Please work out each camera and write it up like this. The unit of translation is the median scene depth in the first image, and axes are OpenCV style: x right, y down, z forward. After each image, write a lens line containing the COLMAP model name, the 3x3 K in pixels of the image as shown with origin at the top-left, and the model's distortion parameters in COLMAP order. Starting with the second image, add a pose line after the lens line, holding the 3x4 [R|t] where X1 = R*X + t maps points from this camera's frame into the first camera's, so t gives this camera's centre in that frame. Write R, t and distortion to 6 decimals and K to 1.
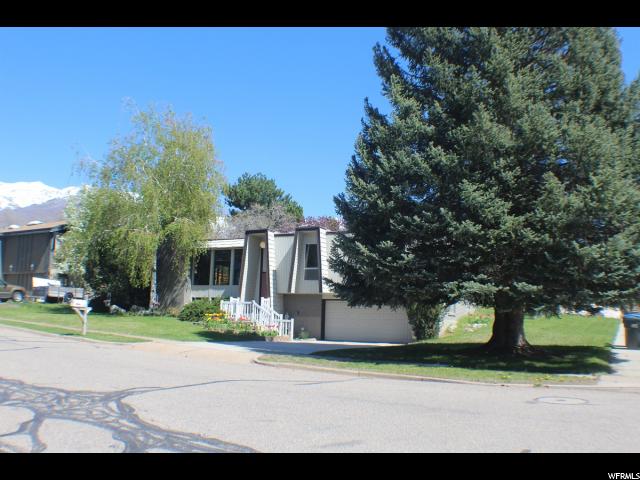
lens RADIAL K [[609.3, 0, 305.3], [0, 609.3, 216.4], [0, 0, 1]] dist [-0.190755, 0.094032]
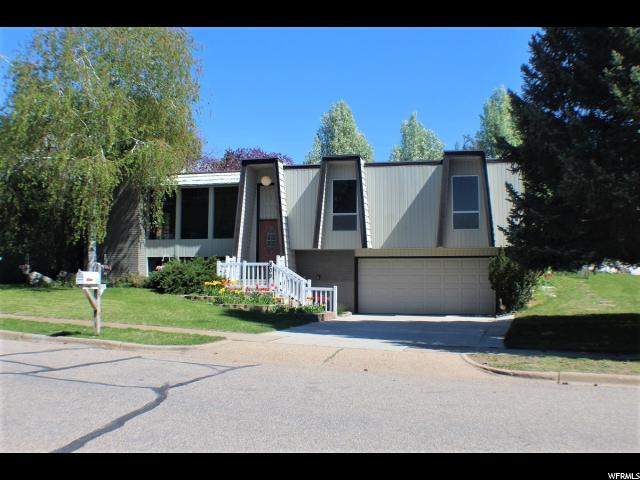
lens RADIAL K [[697.9, 0, 320.0], [0, 697.9, 240.0], [0, 0, 1]] dist [-0.151918, -0.007328]
pose [[0.967144, -0.009873, 0.254036, -0.222823], [-0.020560, 0.992935, 0.116867, 0.020139], [-0.253395, -0.118250, 0.960108, 0.216123]]
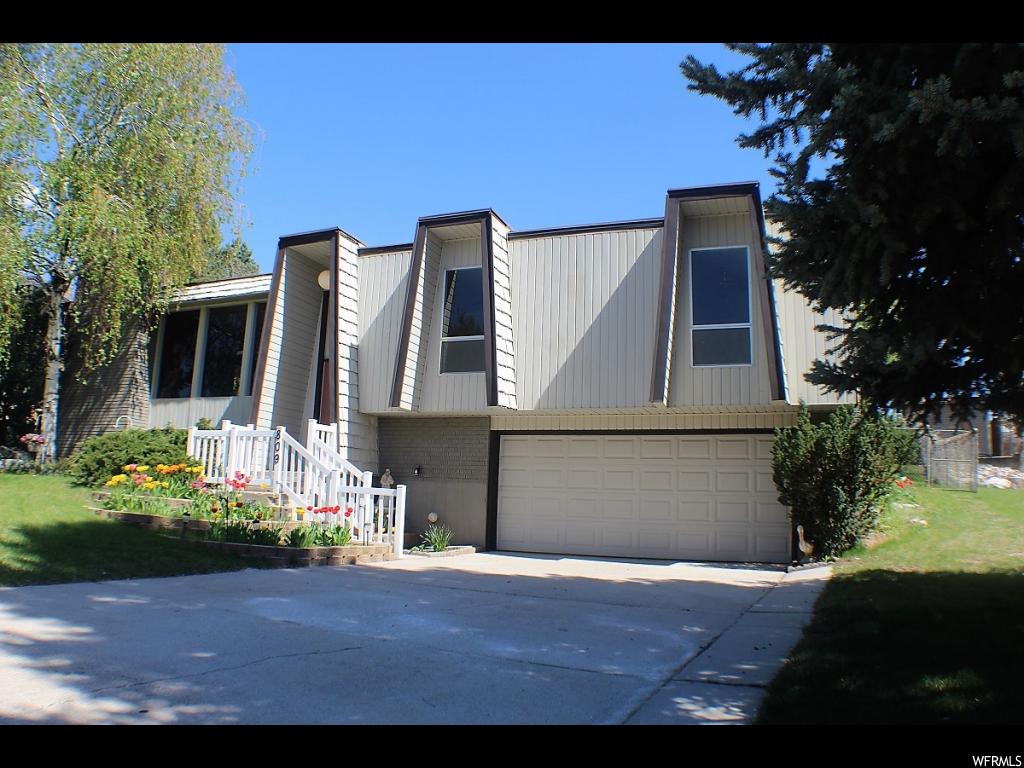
lens RADIAL K [[780.7, 0, 512.0], [0, 780.7, 384.0], [0, 0, 1]] dist [-0.216510, 0.072712]
pose [[0.993595, 0.021745, 0.110885, -0.009883], [-0.024744, 0.999362, 0.025743, 0.097881], [-0.110254, -0.028322, 0.993500, 0.560159]]
